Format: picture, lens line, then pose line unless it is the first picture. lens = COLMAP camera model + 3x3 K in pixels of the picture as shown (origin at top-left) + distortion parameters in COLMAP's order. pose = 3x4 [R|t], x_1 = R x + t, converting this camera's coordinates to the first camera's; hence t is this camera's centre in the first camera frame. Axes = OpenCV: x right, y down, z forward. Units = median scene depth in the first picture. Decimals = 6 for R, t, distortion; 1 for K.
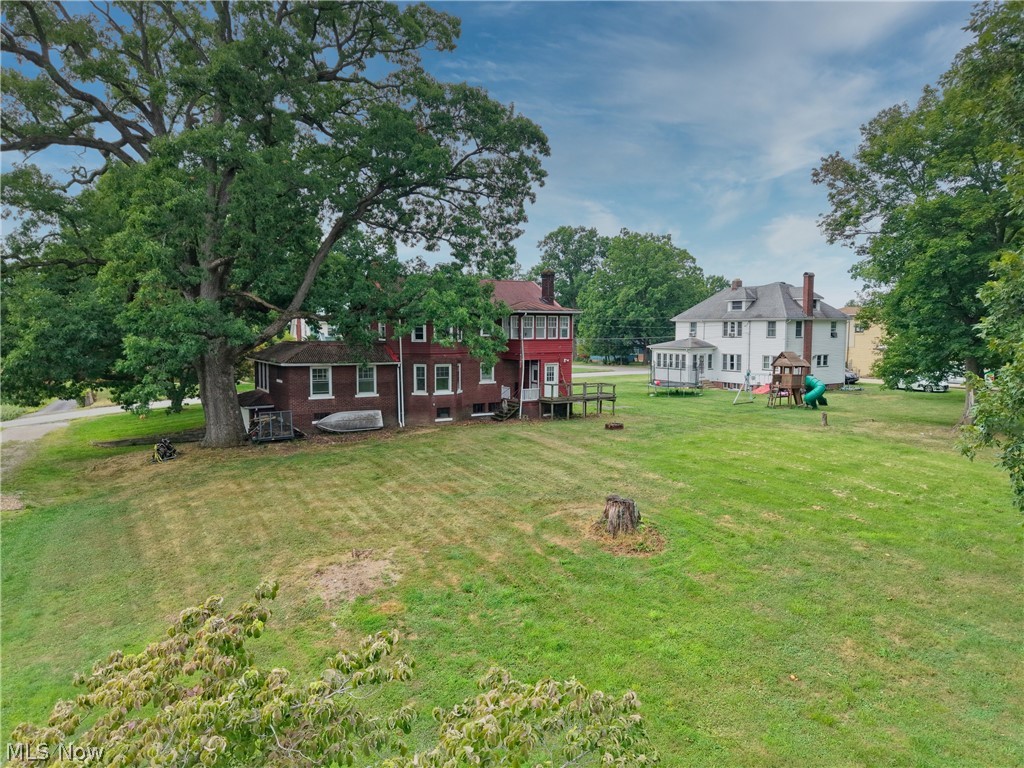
lens RADIAL K [[673.5, 0, 513.7], [0, 673.5, 377.0], [0, 0, 1]] dist [0.038472, -0.034947]
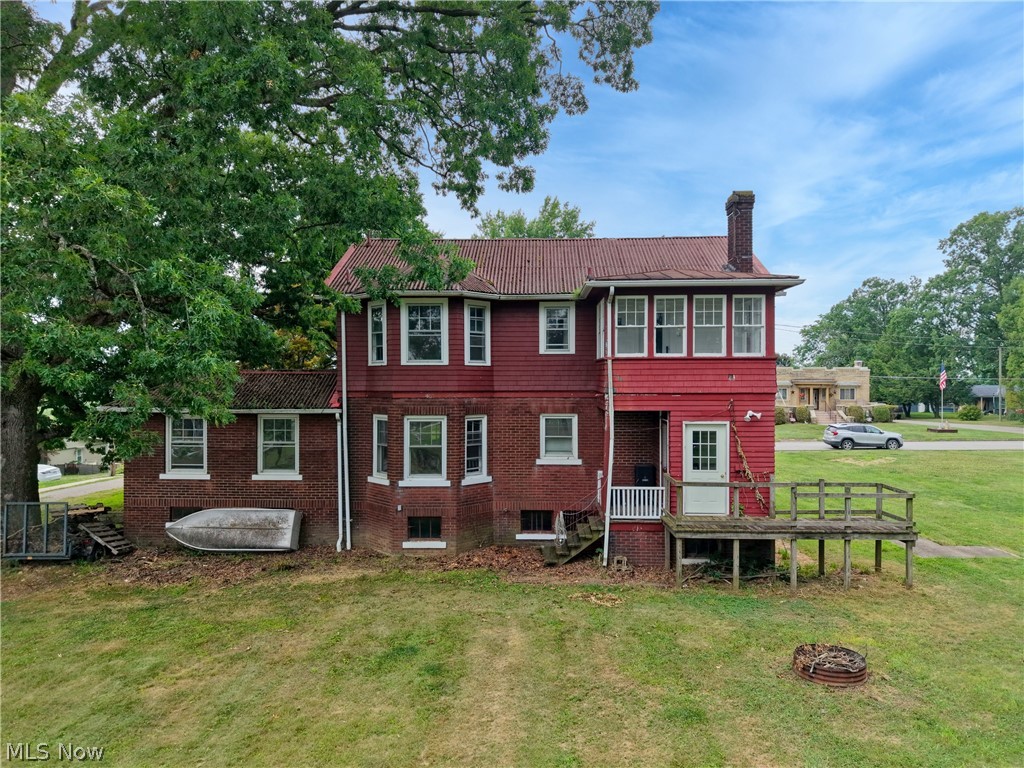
lens RADIAL K [[673.5, 0, 513.7], [0, 673.5, 377.0], [0, 0, 1]] dist [0.038472, -0.034947]
pose [[0.832284, -0.005677, -0.554321, 0.184181], [-0.035348, 0.997369, -0.063287, -0.018403], [0.553222, 0.072267, 0.829893, 0.658944]]
